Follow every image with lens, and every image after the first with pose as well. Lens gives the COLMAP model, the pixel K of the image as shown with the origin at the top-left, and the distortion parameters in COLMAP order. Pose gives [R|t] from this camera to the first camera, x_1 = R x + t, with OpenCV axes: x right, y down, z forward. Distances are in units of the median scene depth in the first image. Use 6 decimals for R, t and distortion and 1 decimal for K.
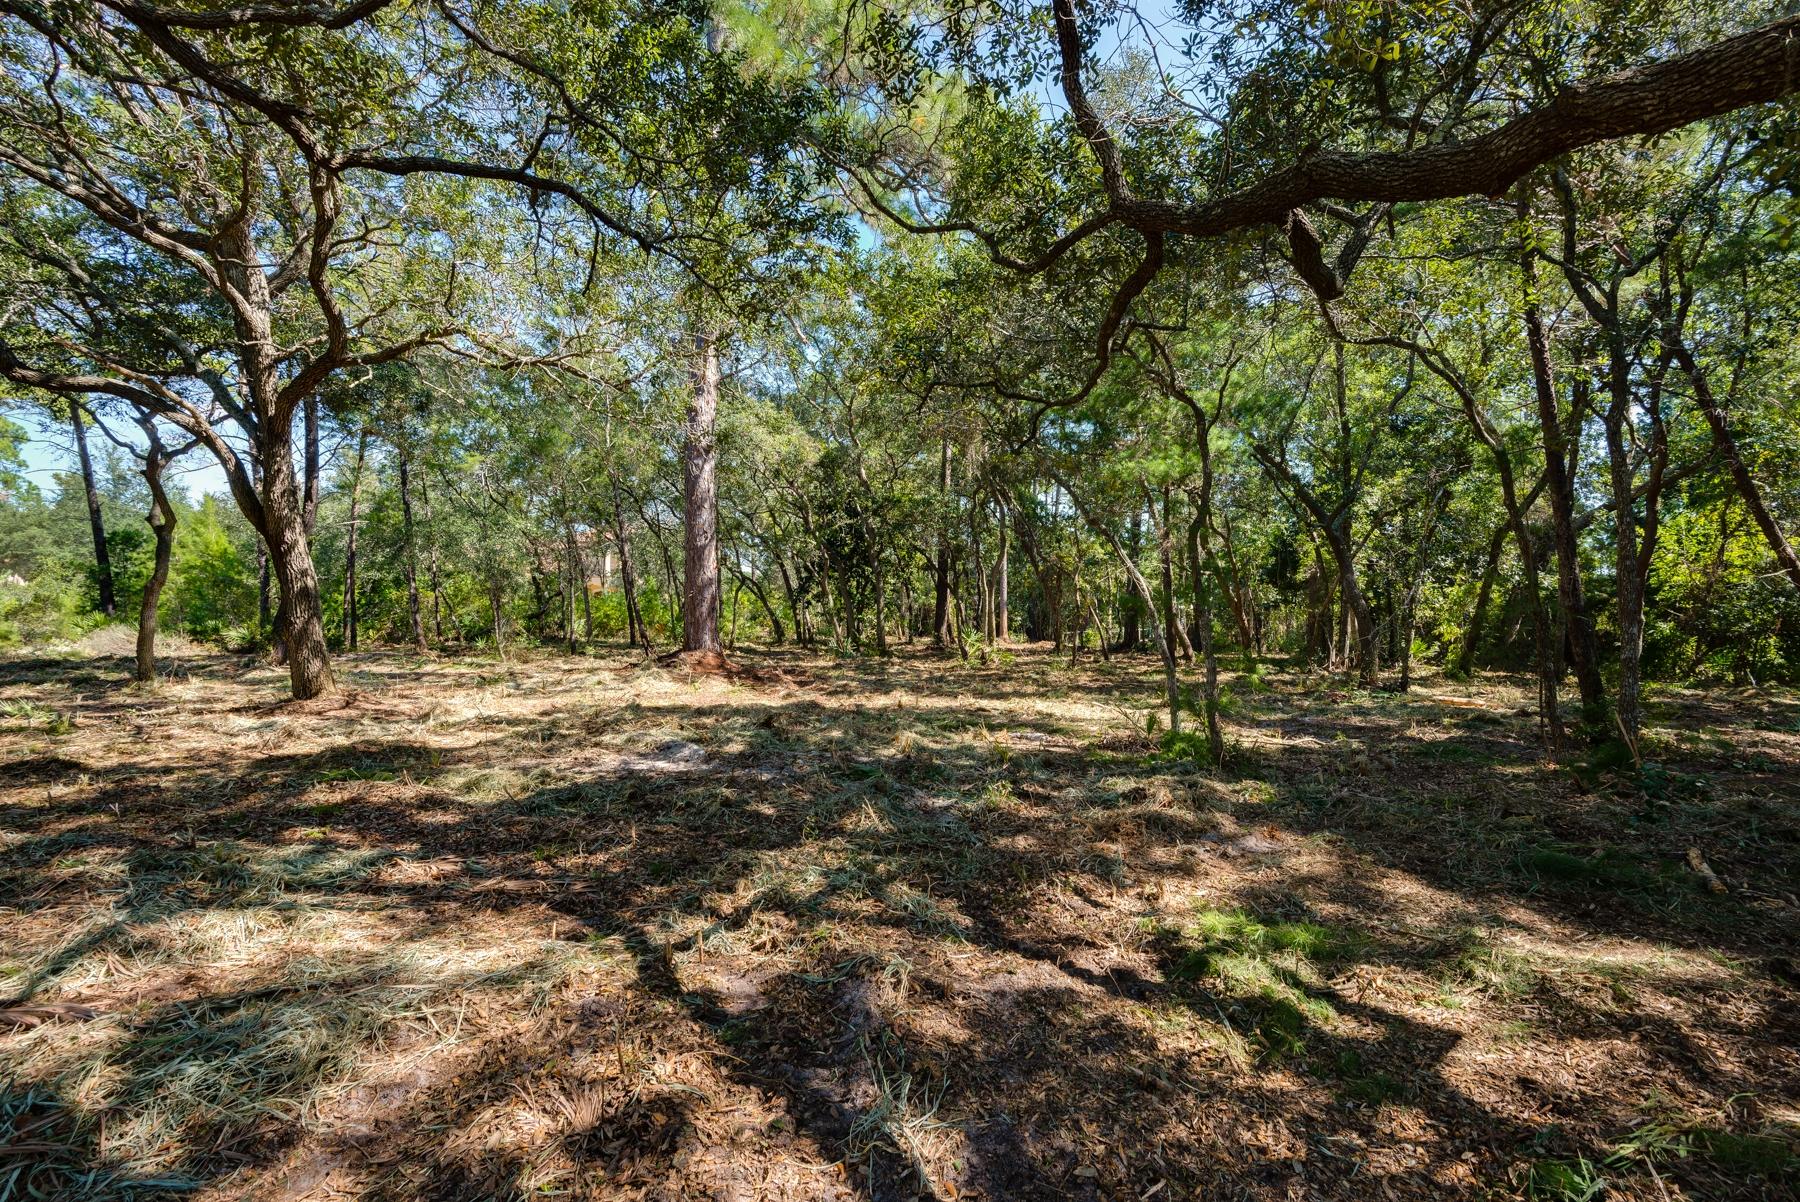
lens RADIAL K [[834.3, 0, 900.0], [0, 834.3, 601.0], [0, 0, 1]] dist [0.000706, -0.000116]
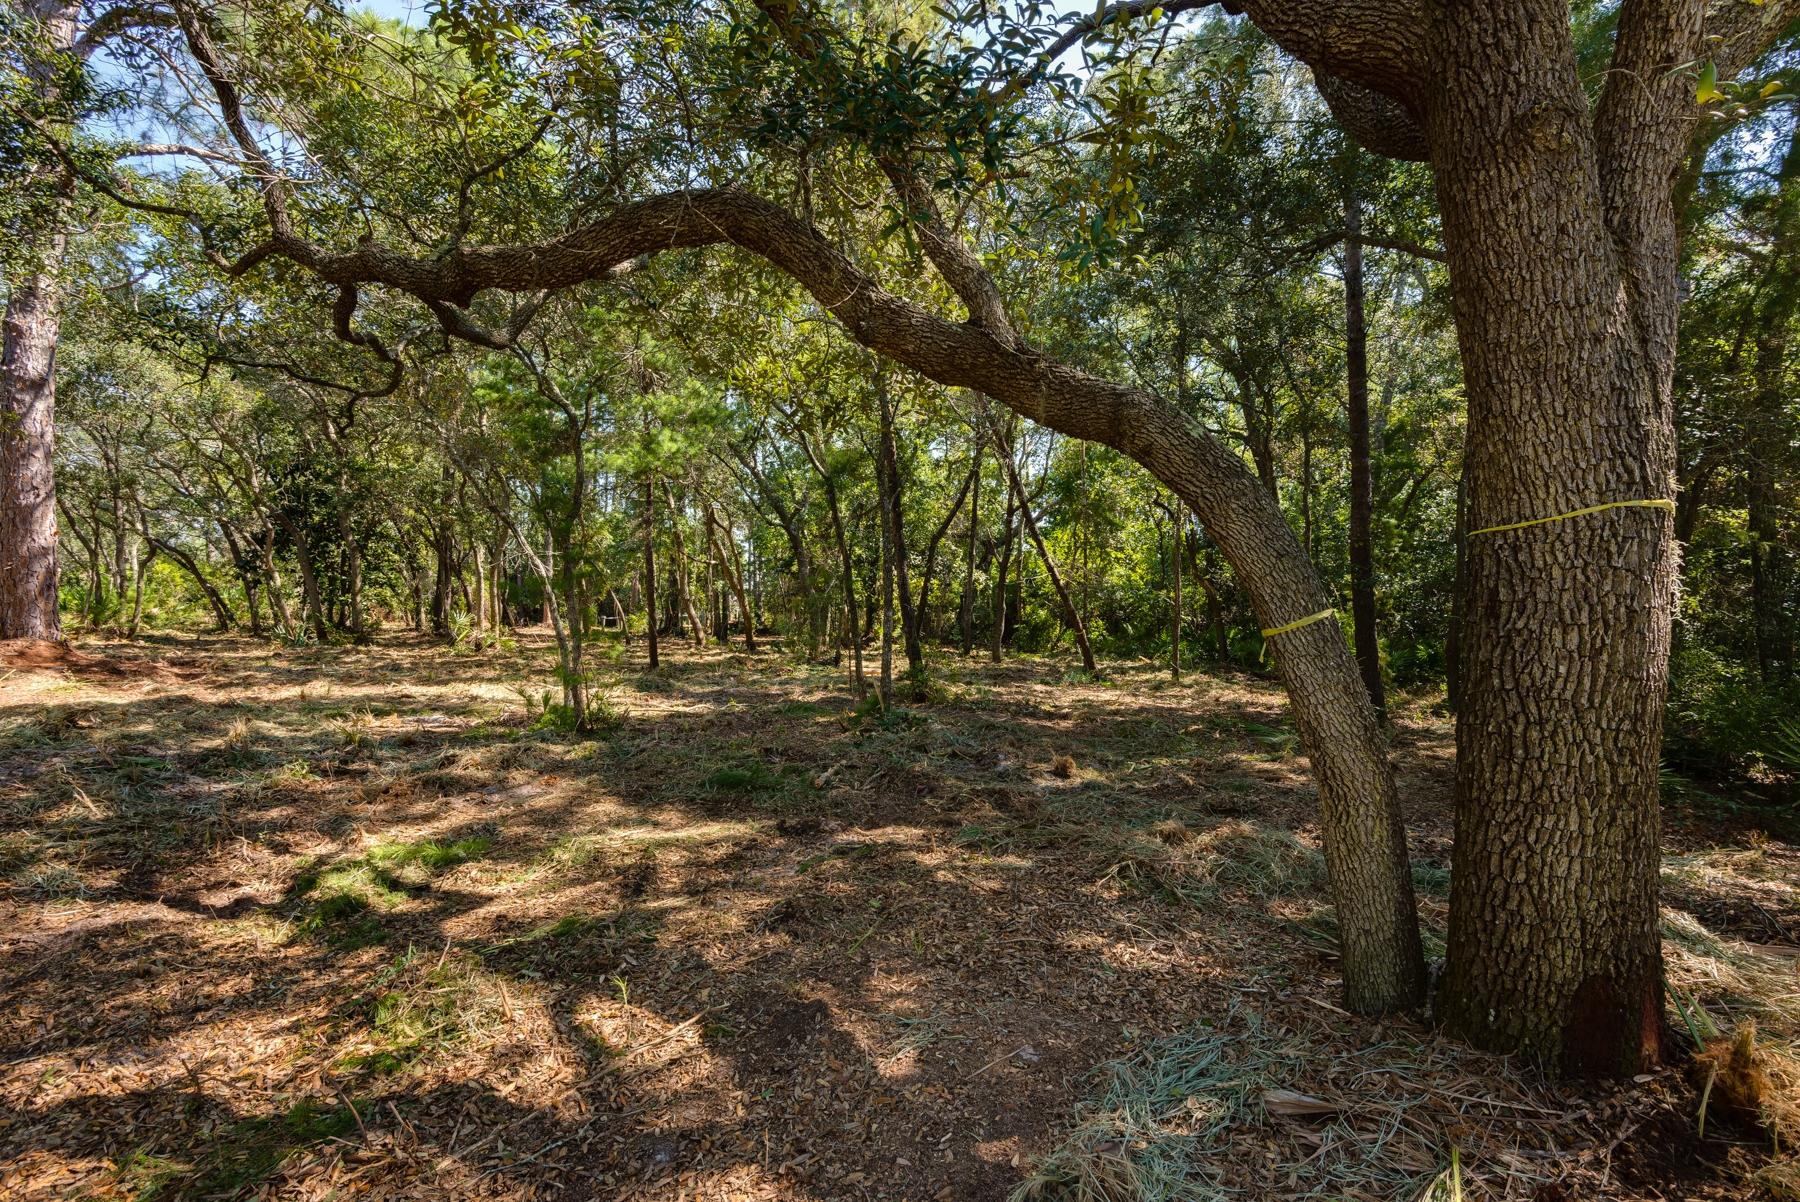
lens RADIAL K [[815.9, 0, 901.5], [0, 815.9, 606.4], [0, 0, 1]] dist [0.026411, -0.026323]
pose [[0.860284, 0.007584, 0.509759, 0.181306], [-0.019783, 0.999633, 0.018515, -0.003016], [-0.509432, -0.026013, 0.860118, -0.172722]]
